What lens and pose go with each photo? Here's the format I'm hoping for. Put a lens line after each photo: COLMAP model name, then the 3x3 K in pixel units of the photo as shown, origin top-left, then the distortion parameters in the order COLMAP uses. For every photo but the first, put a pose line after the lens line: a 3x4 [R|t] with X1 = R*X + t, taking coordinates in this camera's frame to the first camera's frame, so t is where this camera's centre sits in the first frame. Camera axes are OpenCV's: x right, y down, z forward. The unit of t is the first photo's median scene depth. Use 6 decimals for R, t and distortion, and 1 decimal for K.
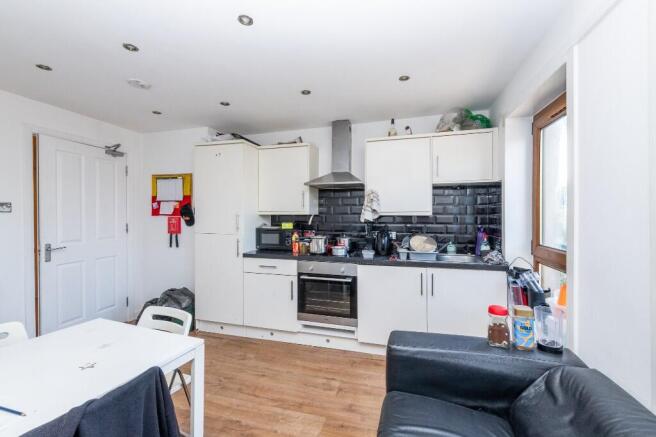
lens RADIAL K [[260.3, 0, 328.0], [0, 260.3, 218.5], [0, 0, 1]] dist [0.008492, -0.000298]
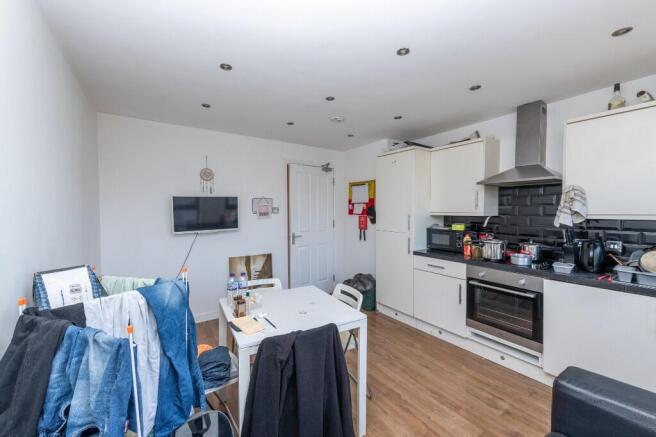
lens RADIAL K [[262.0, 0, 330.5], [0, 262.0, 217.2], [0, 0, 1]] dist [-0.001216, -0.000268]
pose [[0.765844, 0.013690, -0.642881, 0.114636], [-0.002439, 0.999828, 0.018386, -0.028172], [0.643022, -0.012513, 0.765745, -0.060481]]
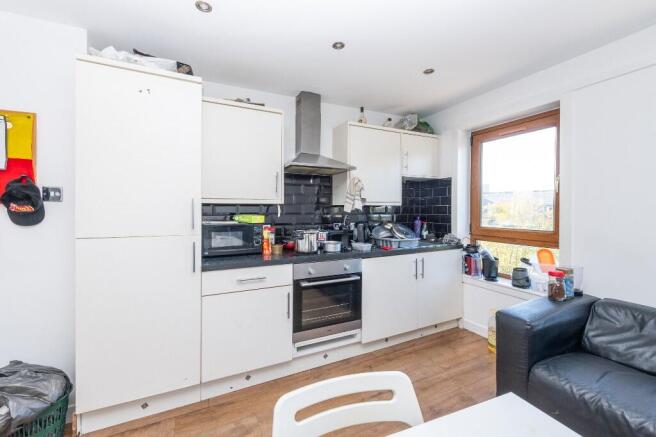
lens RADIAL K [[261.1, 0, 319.0], [0, 261.1, 213.5], [0, 0, 1]] dist [0.002368, 0.000094]
pose [[0.760410, -0.008867, 0.649383, -0.532960], [0.011053, 0.999939, 0.000710, 0.015756], [-0.649349, 0.006637, 0.760461, 0.370303]]
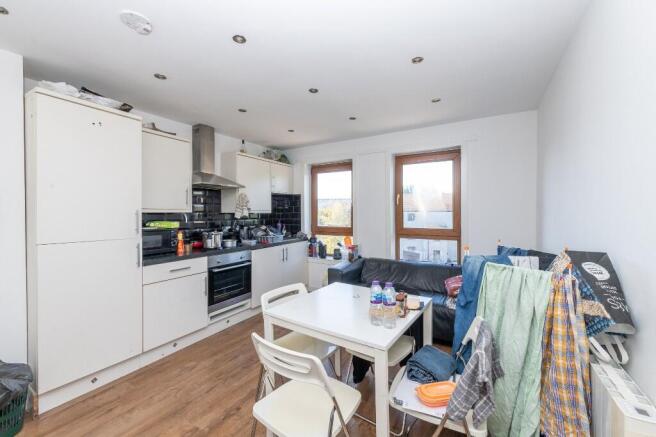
lens RADIAL K [[268.9, 0, 316.3], [0, 268.9, 215.6], [0, 0, 1]] dist [0.000109, -0.000150]
pose [[0.277574, -0.010680, 0.960645, -1.000243], [0.018008, 0.999820, 0.005912, -0.000718], [-0.960536, 0.015659, 0.277716, 0.276098]]
